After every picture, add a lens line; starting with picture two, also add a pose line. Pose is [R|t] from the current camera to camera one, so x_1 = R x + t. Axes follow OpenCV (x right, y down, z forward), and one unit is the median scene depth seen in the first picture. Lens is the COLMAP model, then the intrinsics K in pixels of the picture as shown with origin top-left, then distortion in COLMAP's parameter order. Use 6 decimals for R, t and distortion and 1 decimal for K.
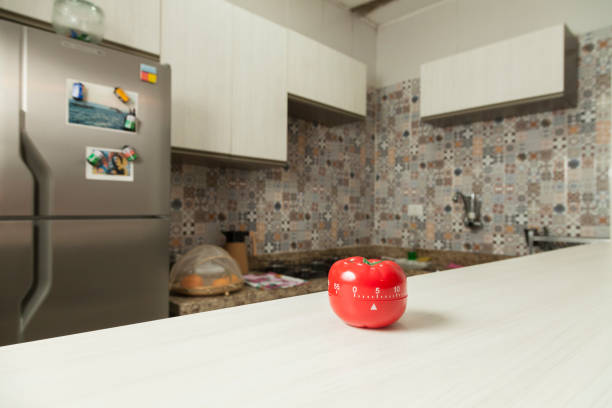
lens RADIAL K [[376.3, 0, 306.0], [0, 376.3, 204.0], [0, 0, 1]] dist [-0.006815, 0.000059]
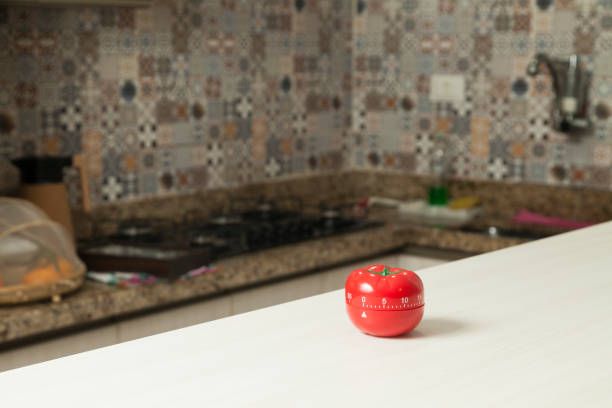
lens RADIAL K [[1013.7, 0, 306.0], [0, 1013.7, 204.0], [0, 0, 1]] dist [-0.015608, -0.019818]
pose [[0.990558, -0.024551, 0.134878, -0.029307], [0.003248, 0.987761, 0.155940, -0.038586], [-0.137056, -0.154030, 0.978514, -0.137200]]
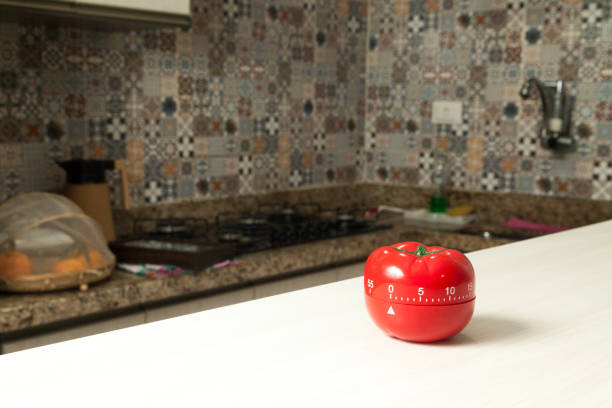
lens RADIAL K [[801.5, 0, 306.0], [0, 801.5, 204.0], [0, 0, 1]] dist [0.008682, -0.013759]
pose [[0.993829, -0.010546, 0.110420, -0.013376], [-0.005062, 0.990121, 0.140124, -0.012773], [-0.110807, -0.139818, 0.983958, -0.040645]]
